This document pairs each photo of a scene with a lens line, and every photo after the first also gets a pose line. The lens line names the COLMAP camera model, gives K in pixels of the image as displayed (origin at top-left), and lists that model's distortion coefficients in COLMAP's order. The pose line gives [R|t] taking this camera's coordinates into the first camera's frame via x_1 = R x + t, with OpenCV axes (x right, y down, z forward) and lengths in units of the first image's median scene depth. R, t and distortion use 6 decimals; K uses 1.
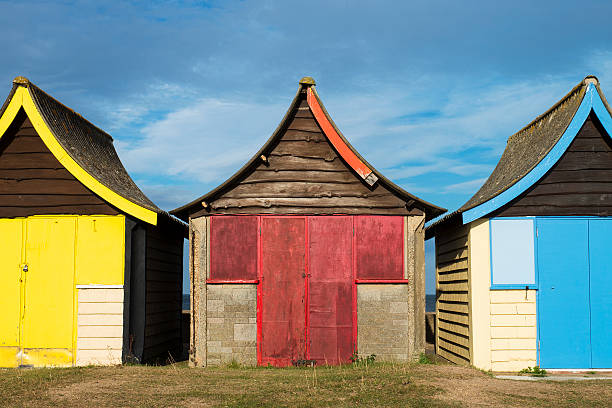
lens RADIAL K [[763.8, 0, 295.4], [0, 763.8, 251.4], [0, 0, 1]] dist [-0.007957, -0.062476]
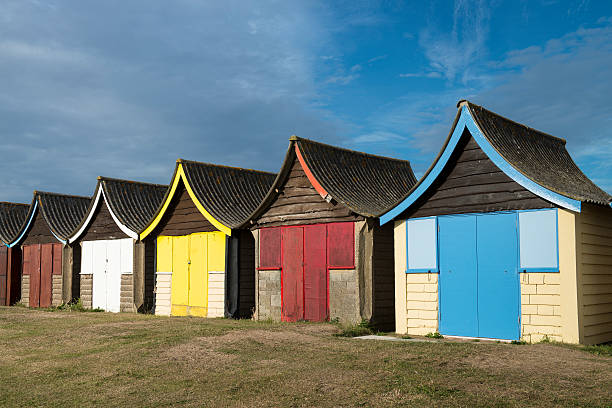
lens RADIAL K [[763.8, 0, 295.4], [0, 763.8, 251.4], [0, 0, 1]] dist [-0.007957, -0.062476]
pose [[0.673677, -0.025806, -0.738575, 1.140147], [0.036443, 0.999334, -0.001676, 0.007640], [0.738127, -0.025787, 0.674169, -0.044193]]
